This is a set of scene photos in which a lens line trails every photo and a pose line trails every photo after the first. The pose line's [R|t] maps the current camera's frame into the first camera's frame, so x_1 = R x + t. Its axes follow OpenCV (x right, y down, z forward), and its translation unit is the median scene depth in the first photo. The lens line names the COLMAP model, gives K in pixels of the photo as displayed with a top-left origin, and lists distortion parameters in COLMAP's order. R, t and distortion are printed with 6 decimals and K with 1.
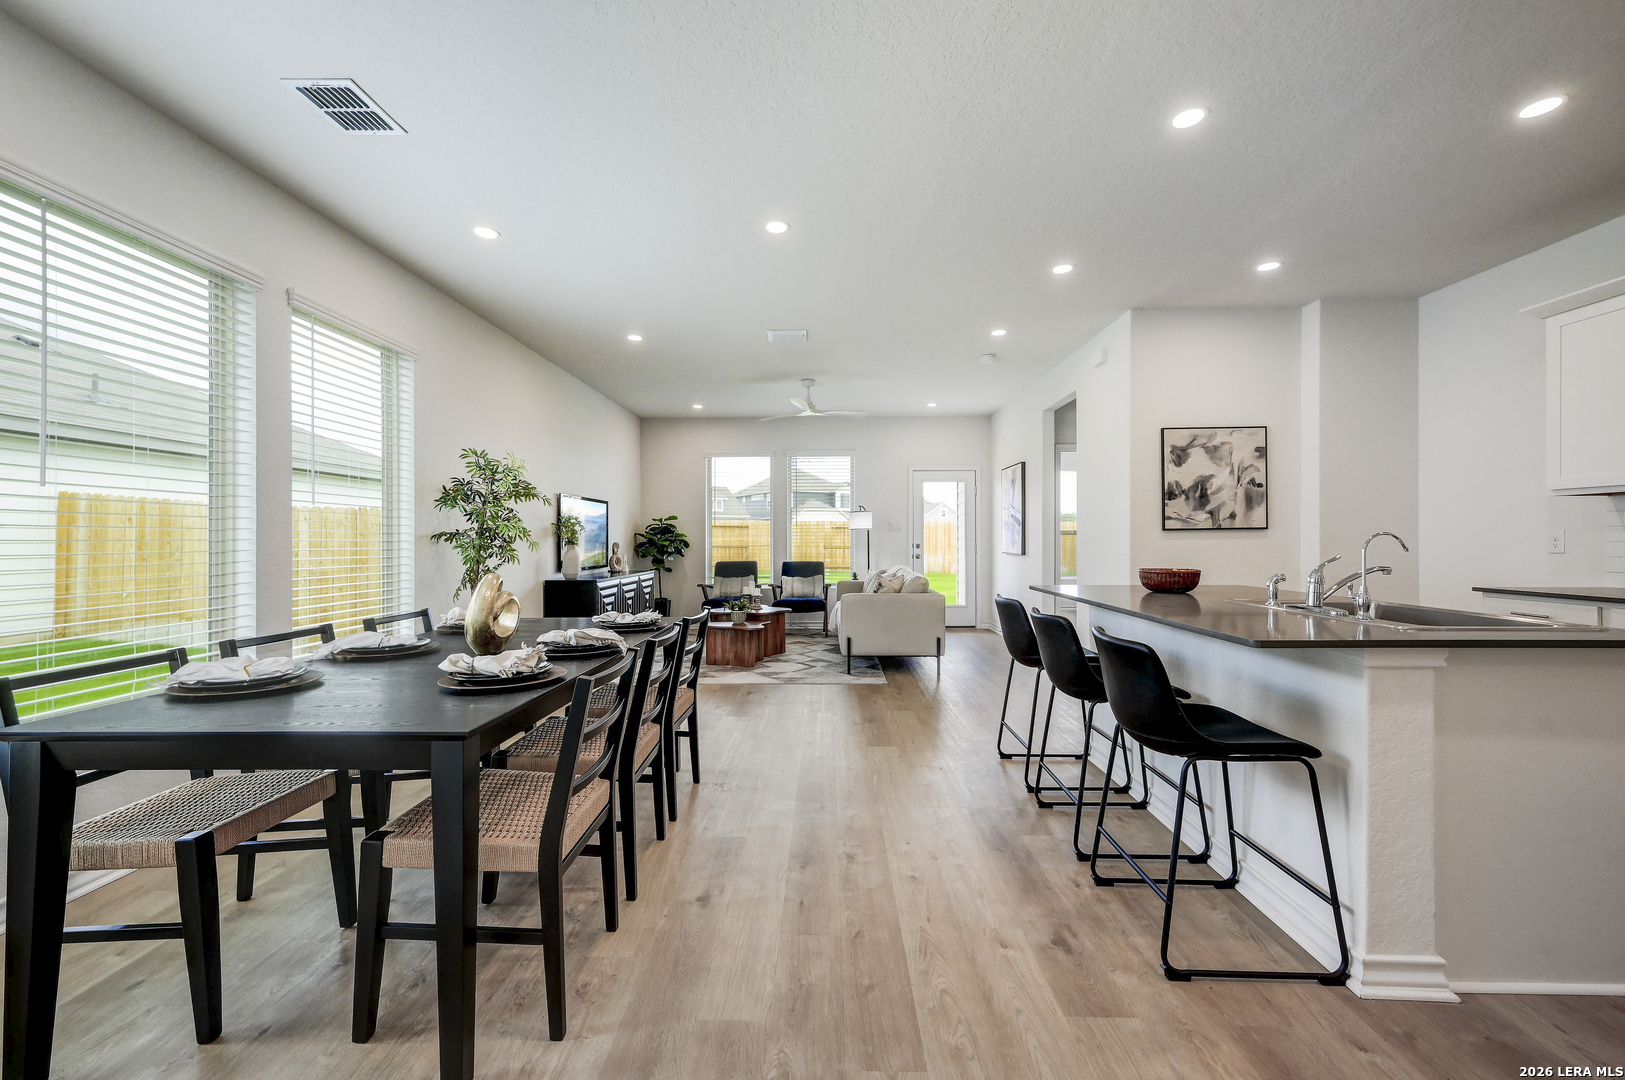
lens RADIAL K [[662.1, 0, 812.5], [0, 662.1, 540.0], [0, 0, 1]] dist [-0.028078, 0.000133]
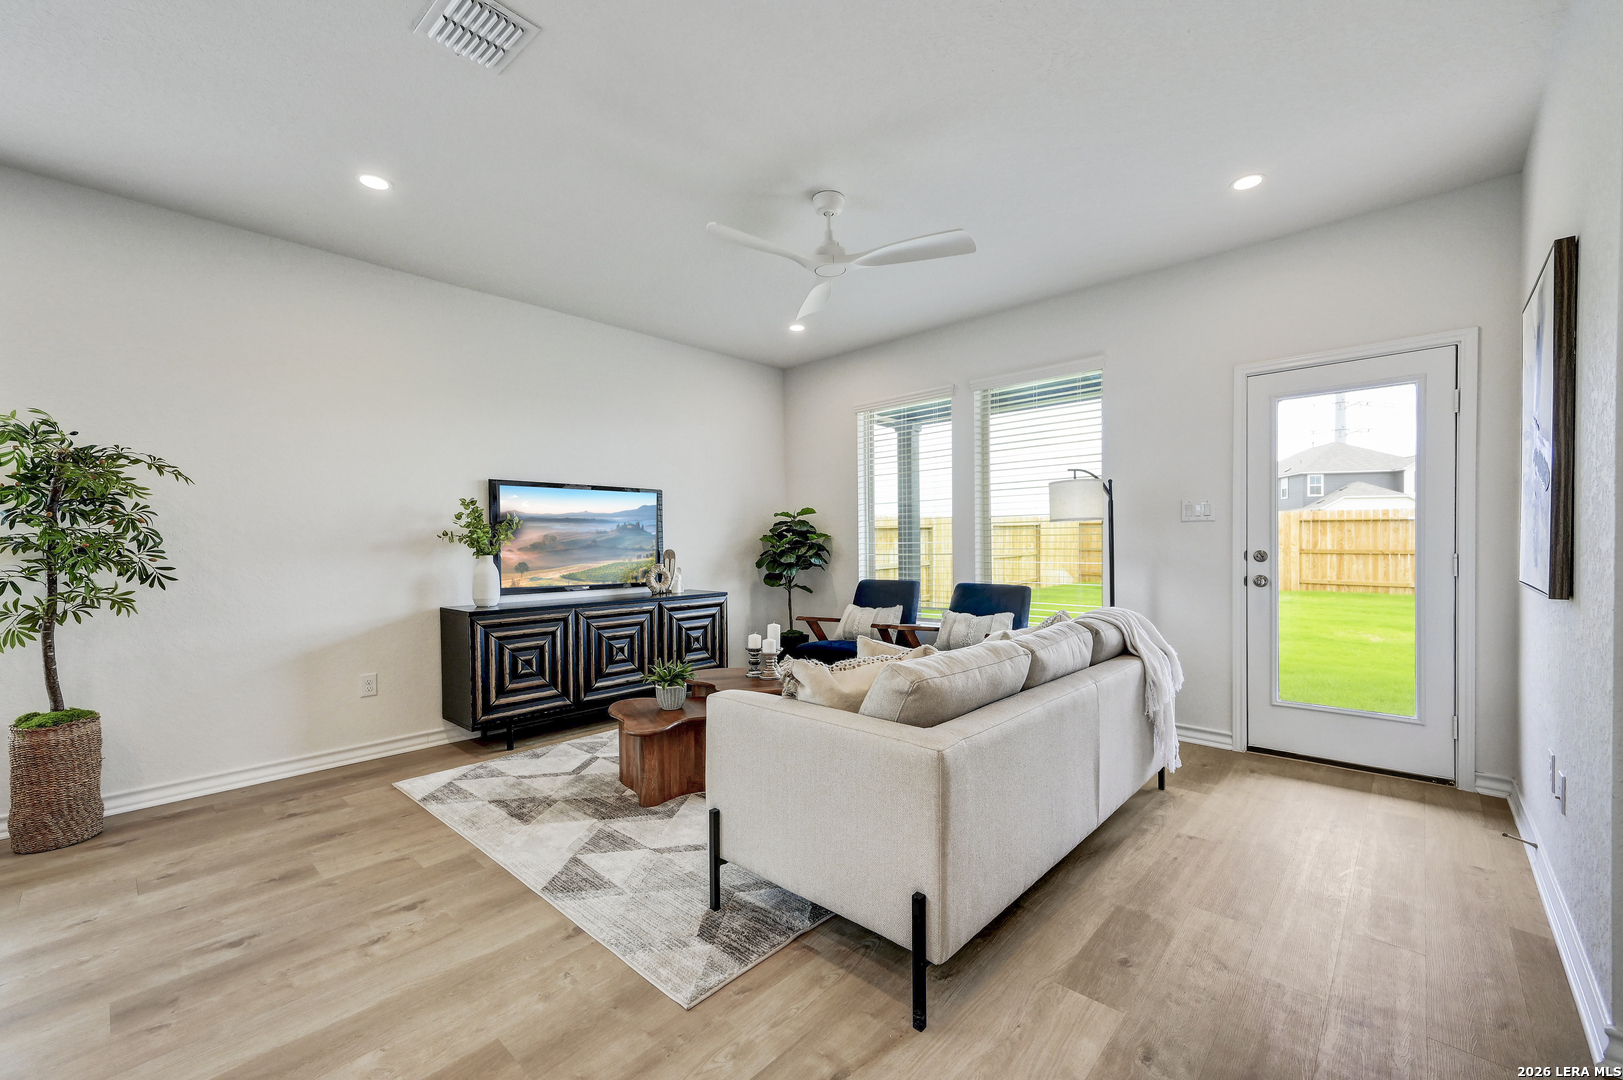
lens RADIAL K [[661.3, 0, 811.5], [0, 661.3, 540.0], [0, 0, 1]] dist [-0.028078, 0.000133]
pose [[0.755250, -0.009247, -0.655372, 0.218252], [0.010299, 0.999944, -0.002241, -0.003217], [0.655356, -0.005057, 0.755303, 0.507980]]
